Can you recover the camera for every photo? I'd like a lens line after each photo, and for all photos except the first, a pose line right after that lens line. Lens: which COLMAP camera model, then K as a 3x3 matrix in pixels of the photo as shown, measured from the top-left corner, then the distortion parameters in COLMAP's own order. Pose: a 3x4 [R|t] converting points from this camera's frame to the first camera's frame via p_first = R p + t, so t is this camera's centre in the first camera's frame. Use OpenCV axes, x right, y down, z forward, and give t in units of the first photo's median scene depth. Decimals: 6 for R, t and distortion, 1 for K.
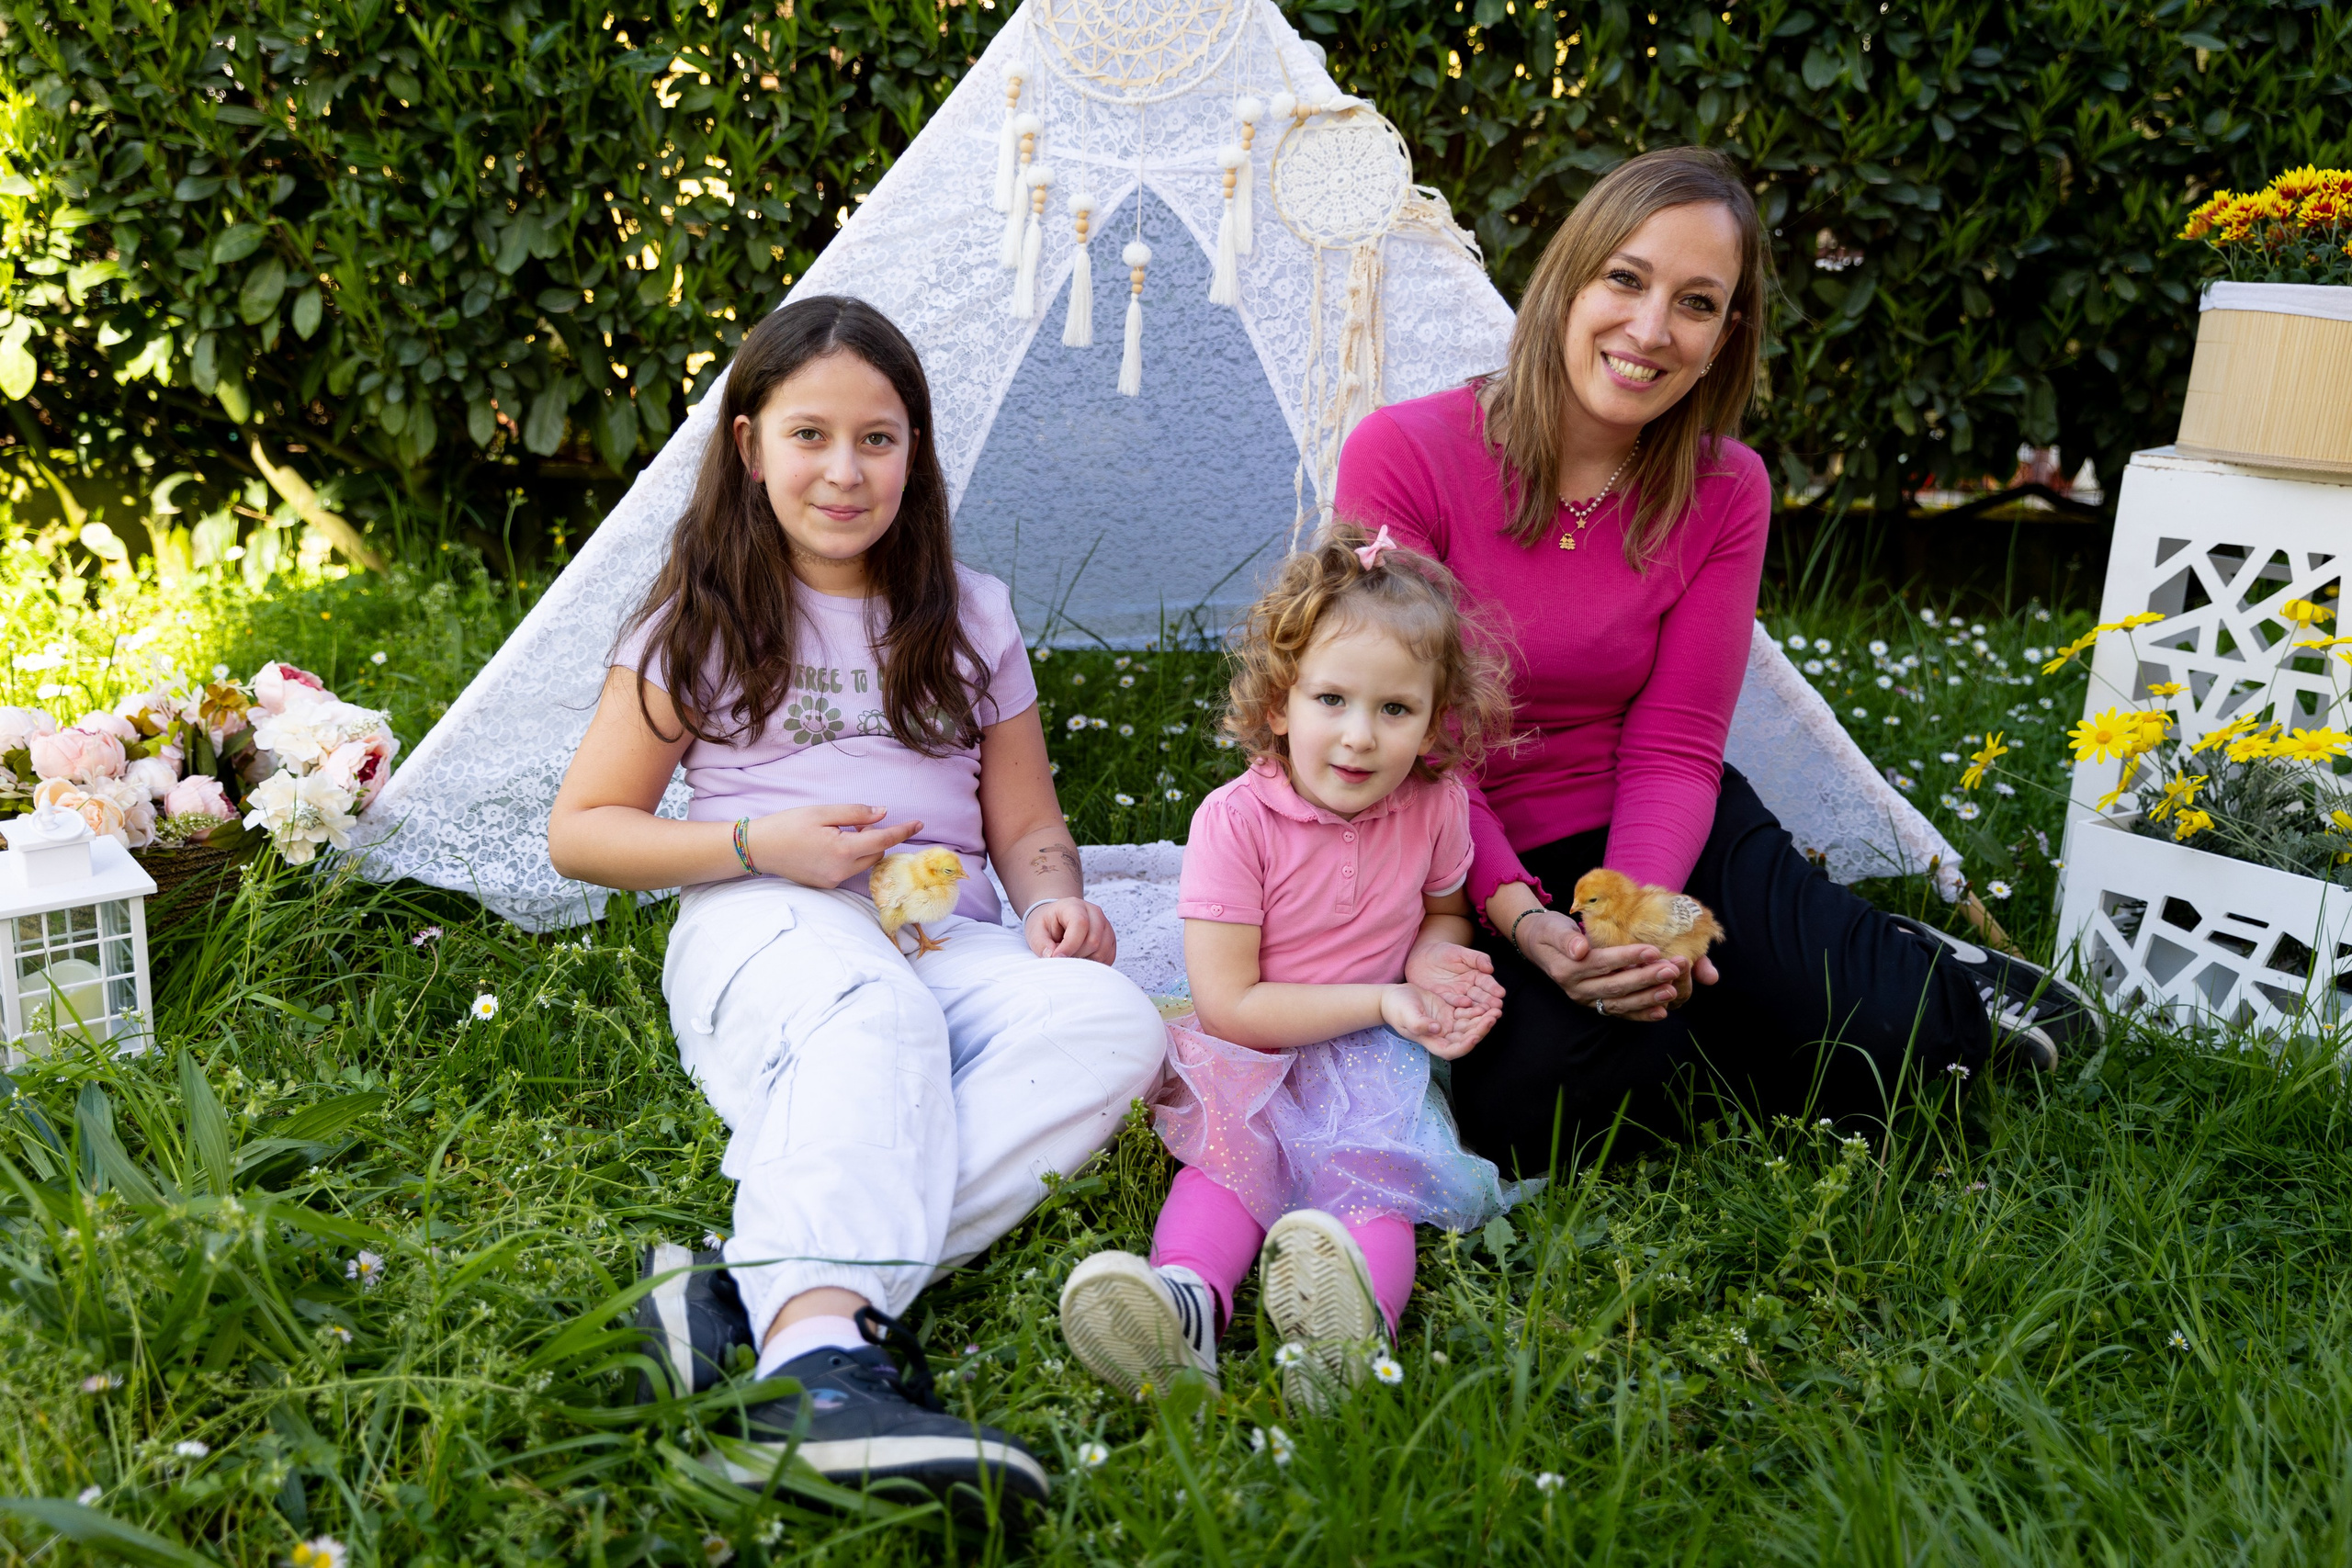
lens RADIAL K [[2235.5, 0, 1169.2], [0, 2235.5, 773.8], [0, 0, 1]] dist [0.039070, 0.000000]
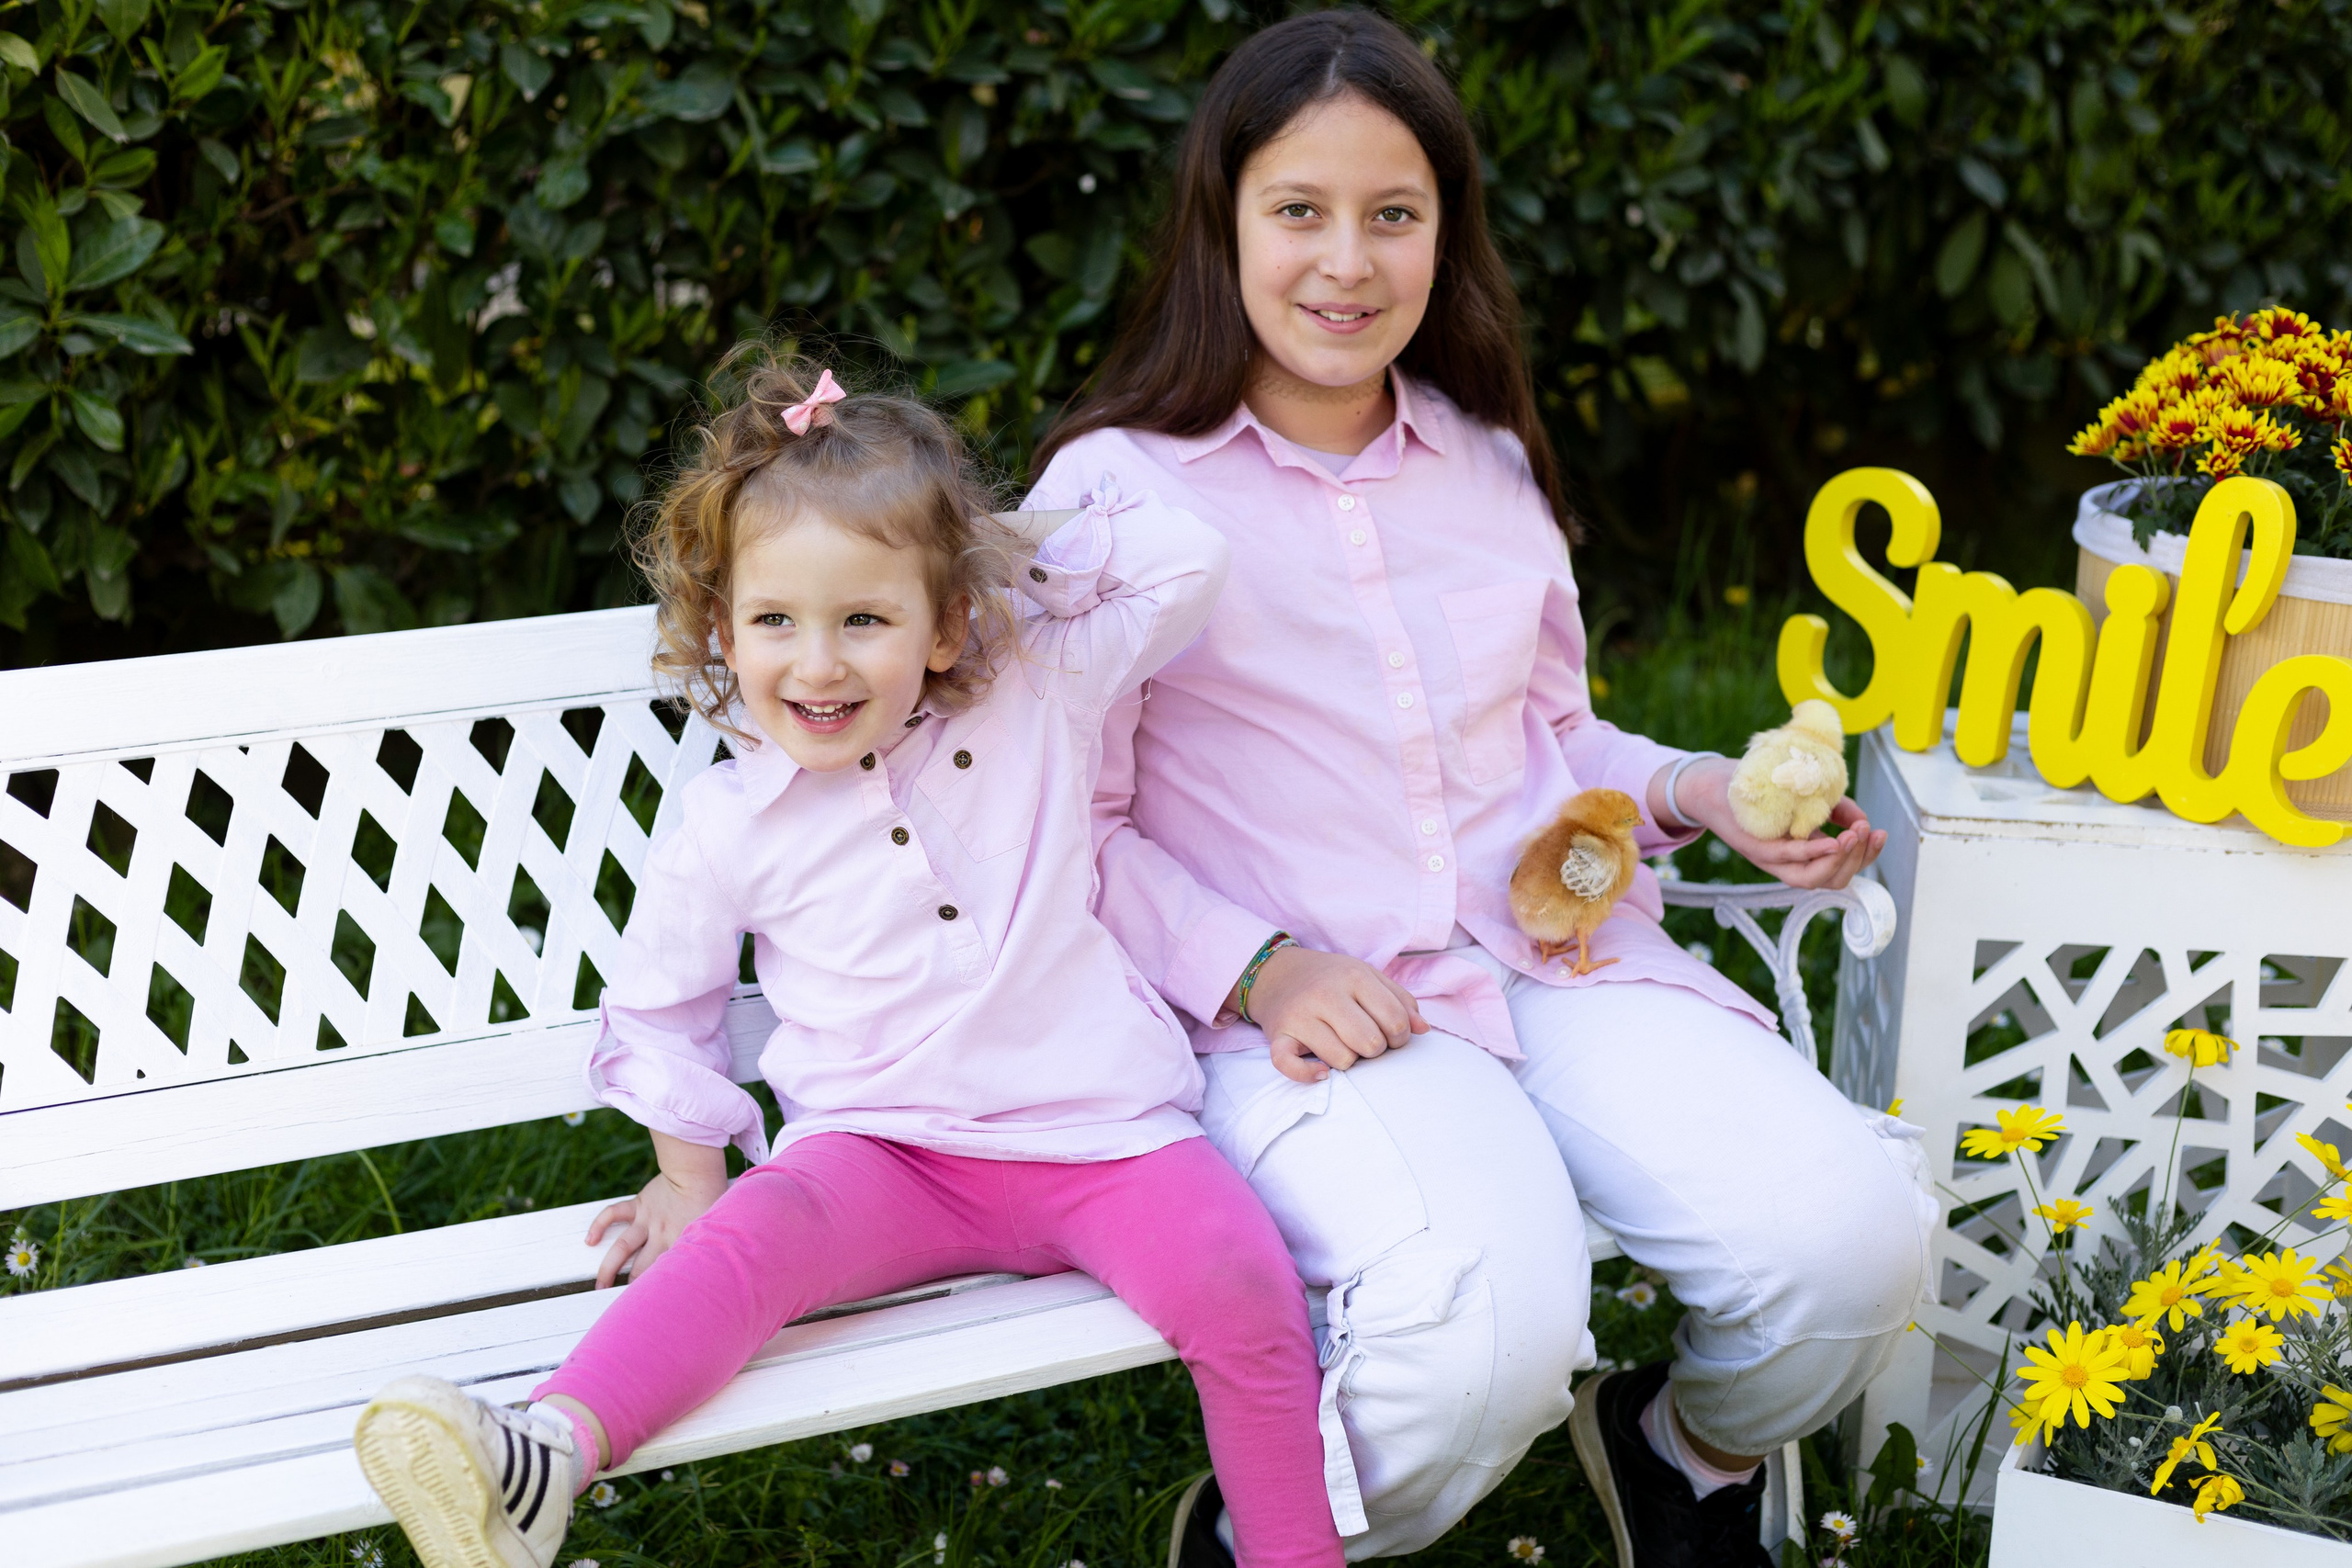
lens RADIAL K [[3556.7, 0, 1179.1], [0, 3556.7, 776.5], [0, 0, 1]] dist [0.029421, 0.000000]
pose [[0.882151, -0.162461, 0.442058, -0.142850], [0.125134, 0.985735, 0.112555, -0.208029], [-0.454038, -0.043974, 0.889896, 0.143581]]
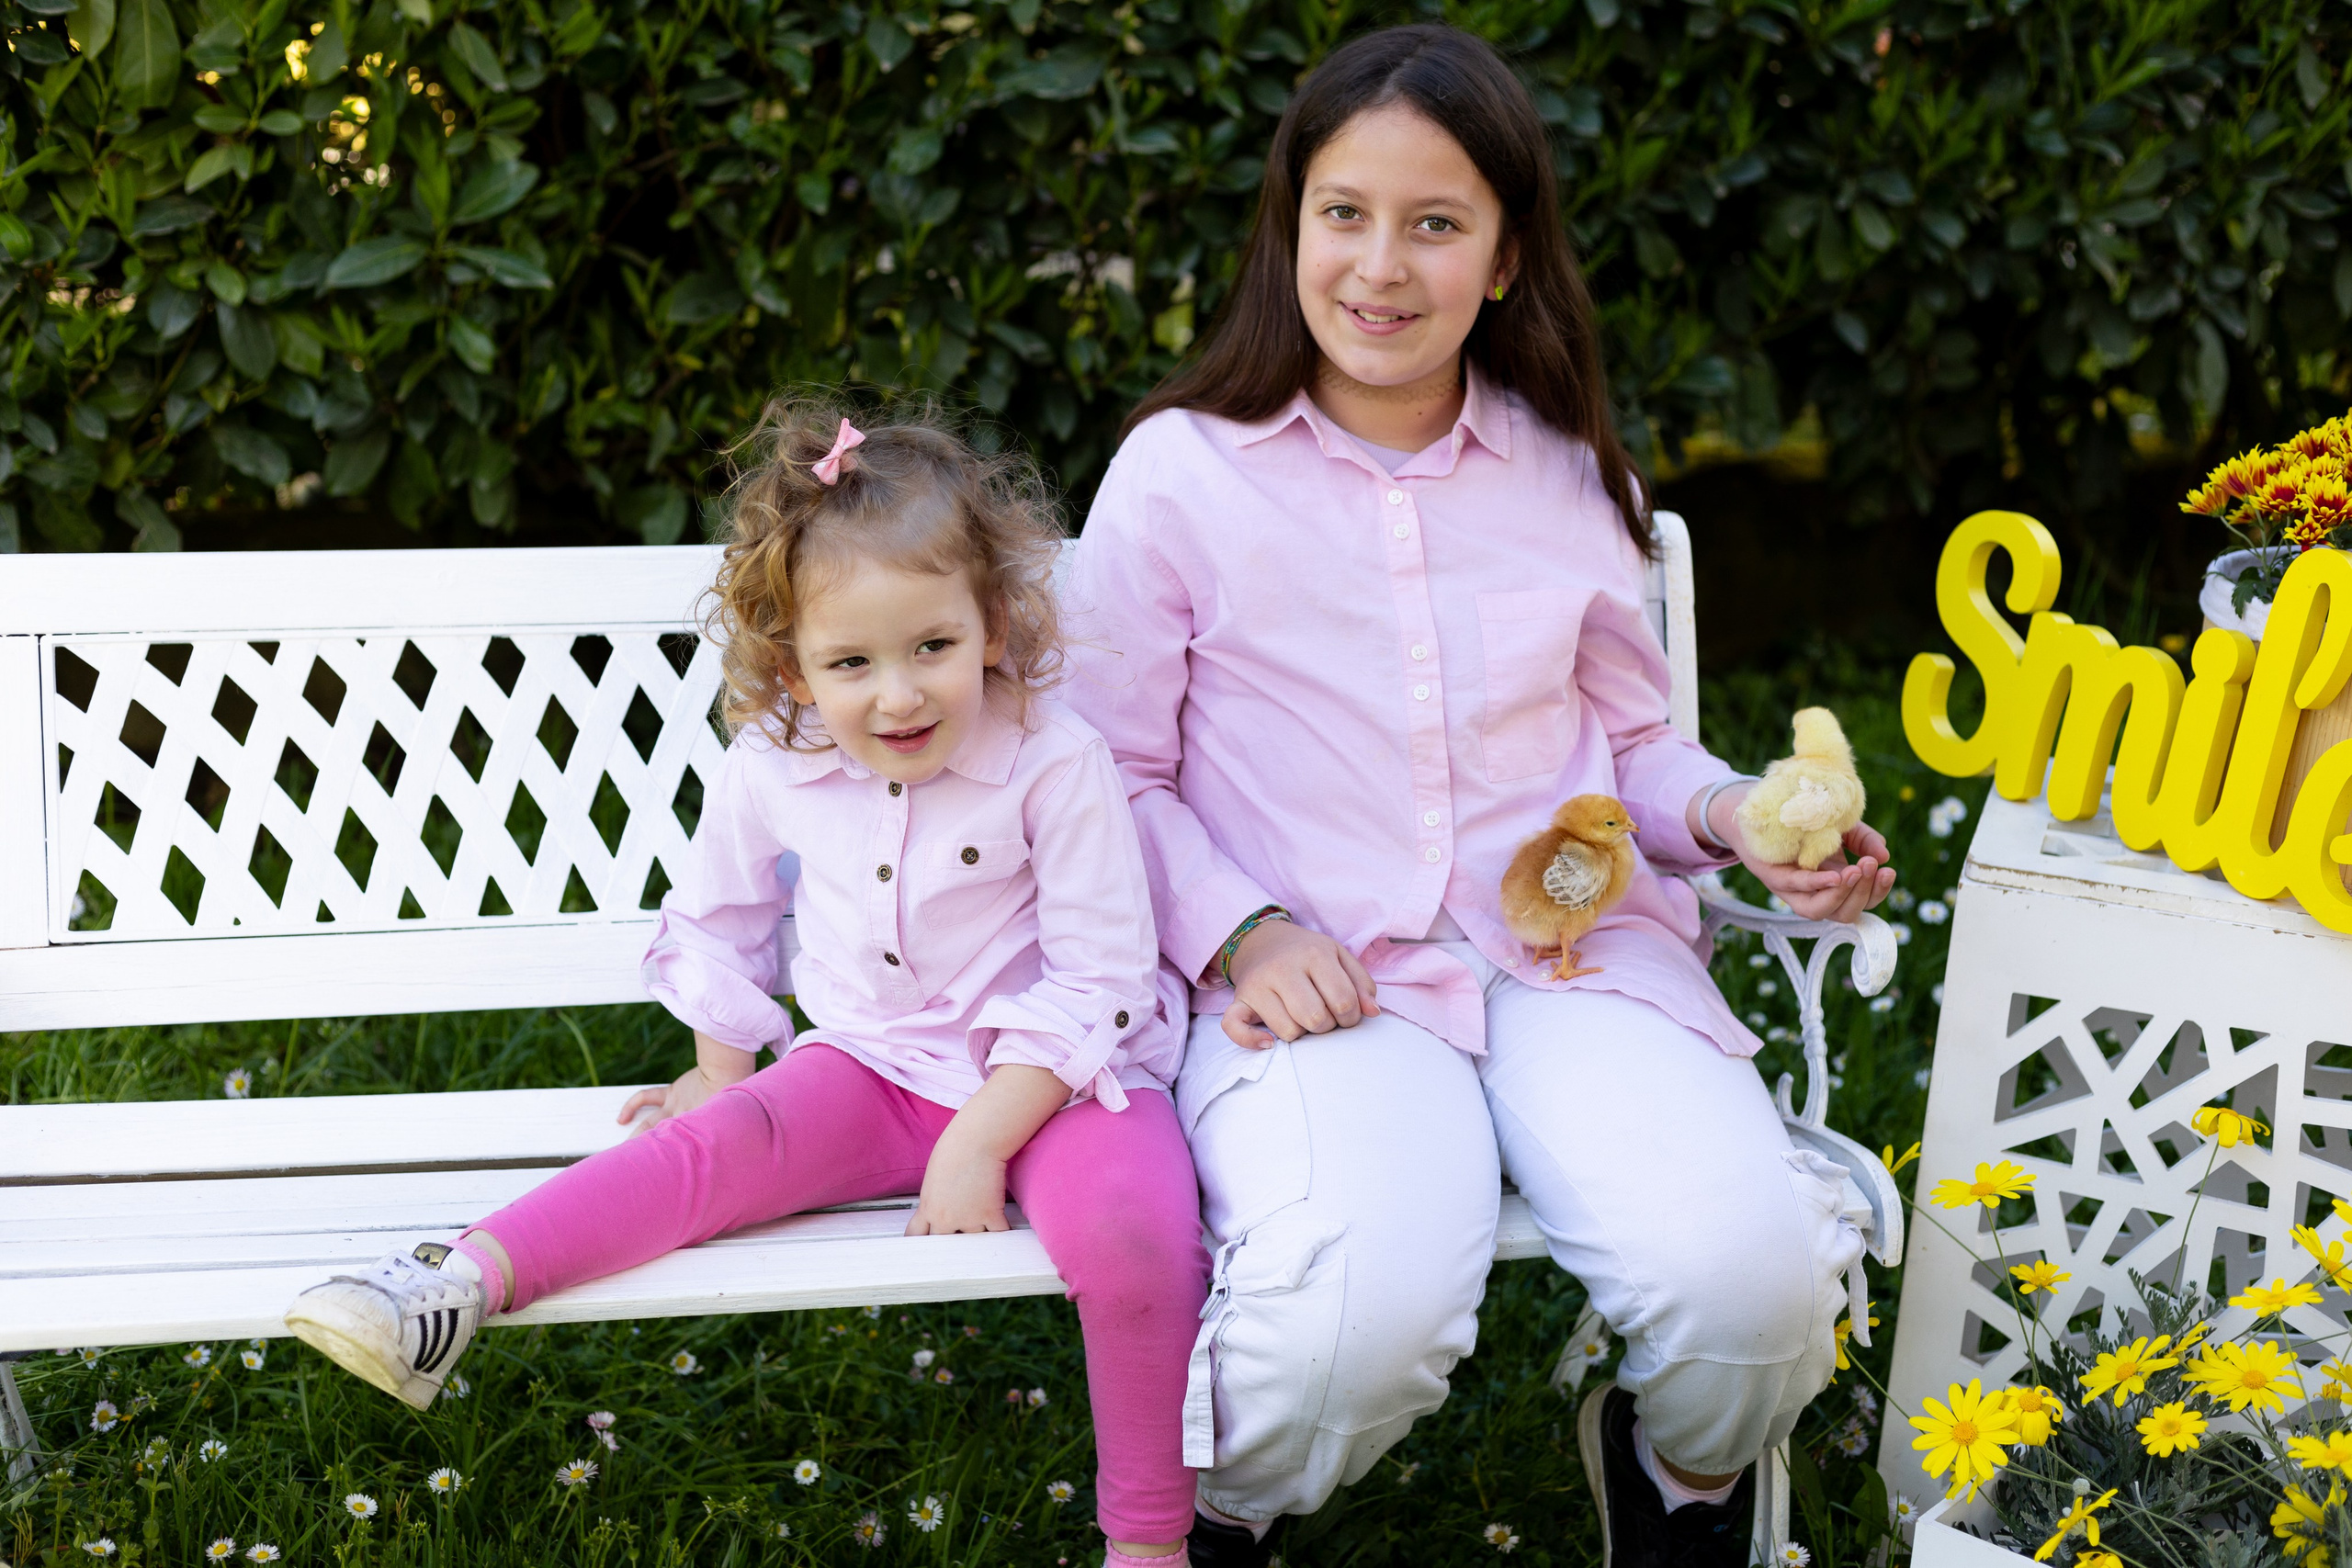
lens RADIAL K [[3556.7, 0, 1154.4], [0, 3556.7, 786.3], [0, 0, 1]] dist [0.029421, 0.000000]
pose [[0.973254, -0.072973, 0.217836, -0.006998], [0.052389, 0.993725, 0.098821, -0.194813], [-0.223680, -0.084766, 0.970970, 0.059795]]
